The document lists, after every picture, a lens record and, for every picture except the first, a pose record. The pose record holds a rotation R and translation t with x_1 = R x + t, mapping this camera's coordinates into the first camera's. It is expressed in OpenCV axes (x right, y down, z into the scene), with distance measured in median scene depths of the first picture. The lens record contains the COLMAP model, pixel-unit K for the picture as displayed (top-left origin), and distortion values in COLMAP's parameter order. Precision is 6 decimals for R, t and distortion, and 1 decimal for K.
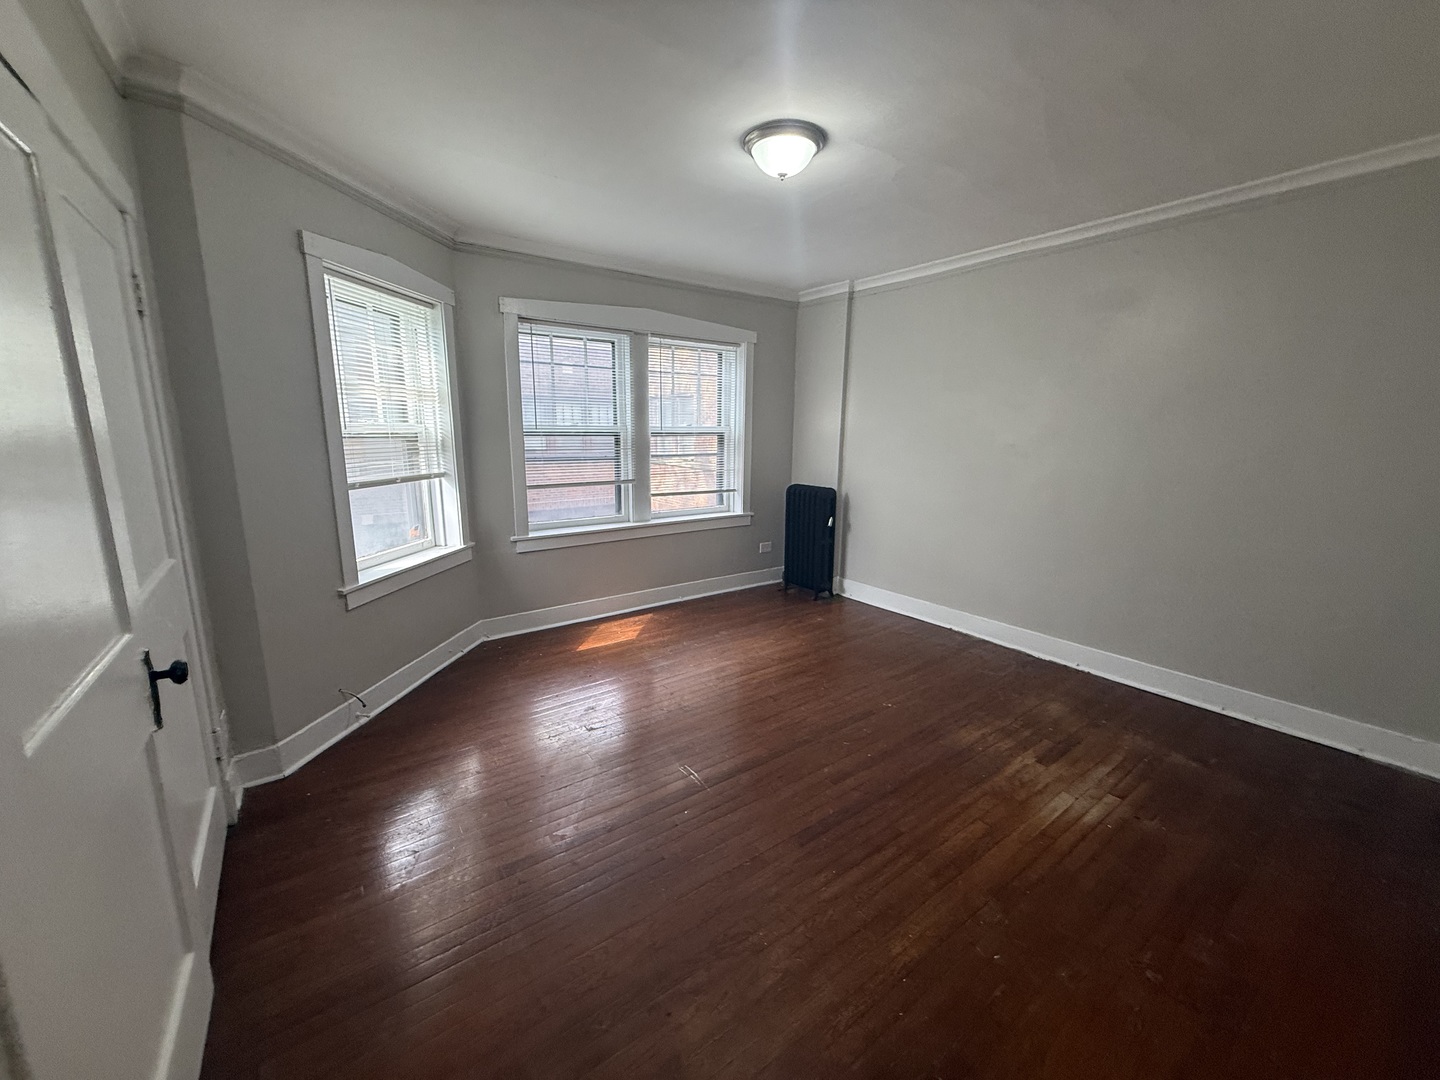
lens RADIAL K [[573.9, 0, 716.8], [0, 573.9, 538.6], [0, 0, 1]] dist [-0.001442, 0.000442]
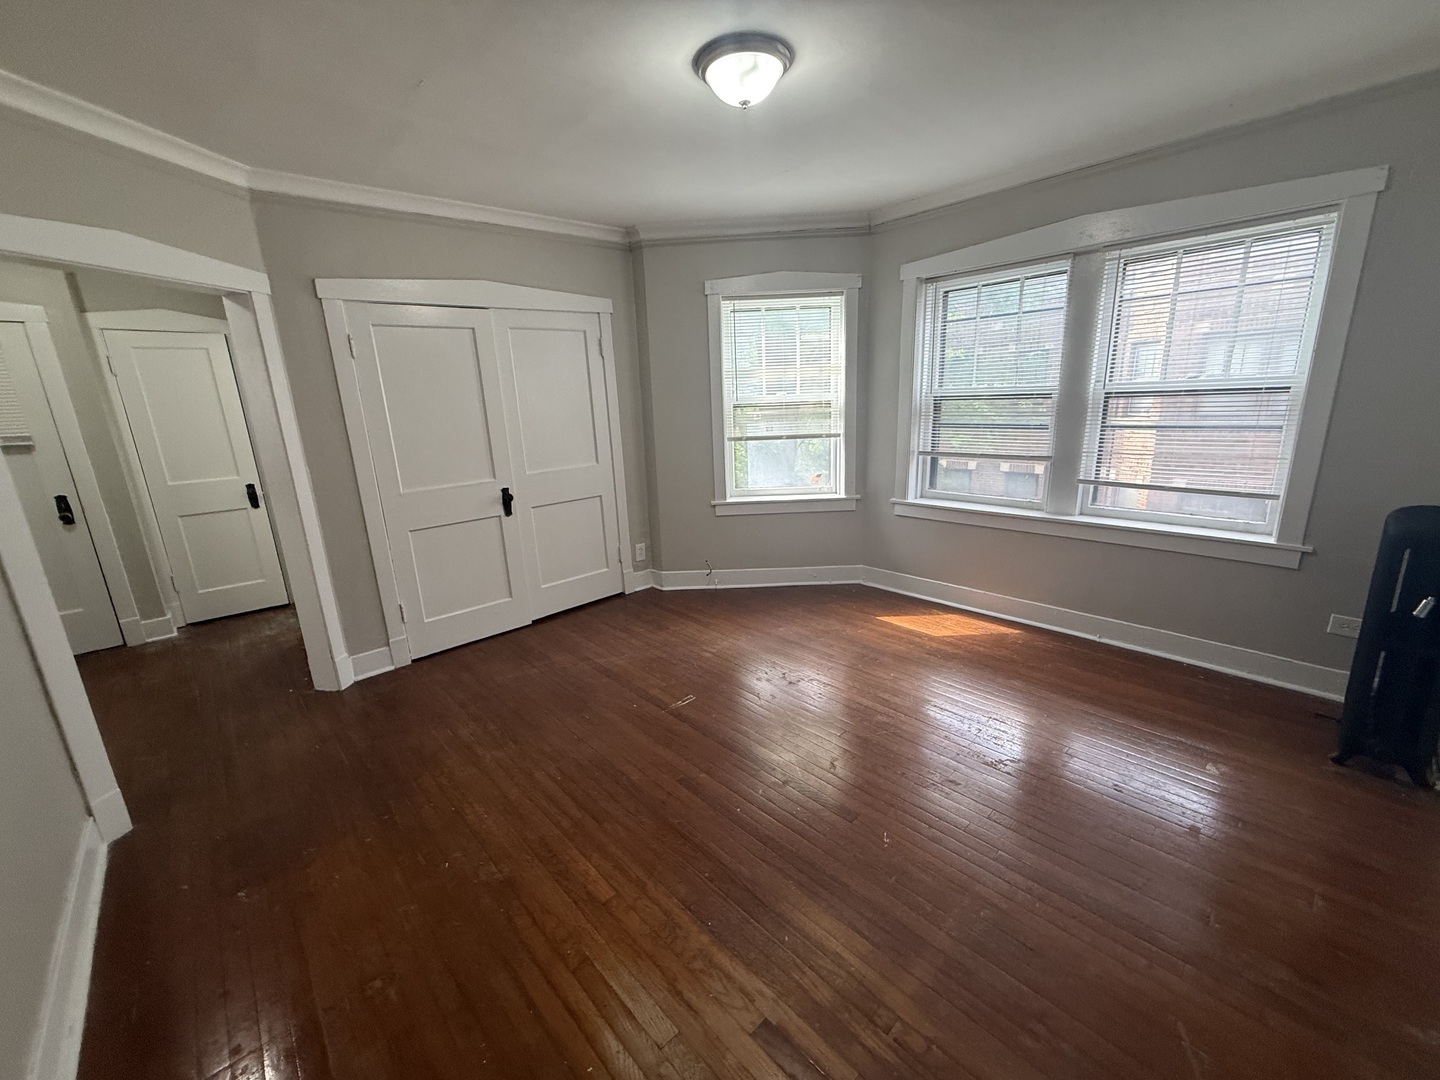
lens RADIAL K [[573.9, 0, 716.8], [0, 573.9, 538.6], [0, 0, 1]] dist [-0.001442, 0.000442]
pose [[0.110232, 0.230617, -0.966780, 0.695001], [-0.148062, 0.965665, 0.213469, -0.117417], [0.982816, 0.119613, 0.140593, 0.586203]]
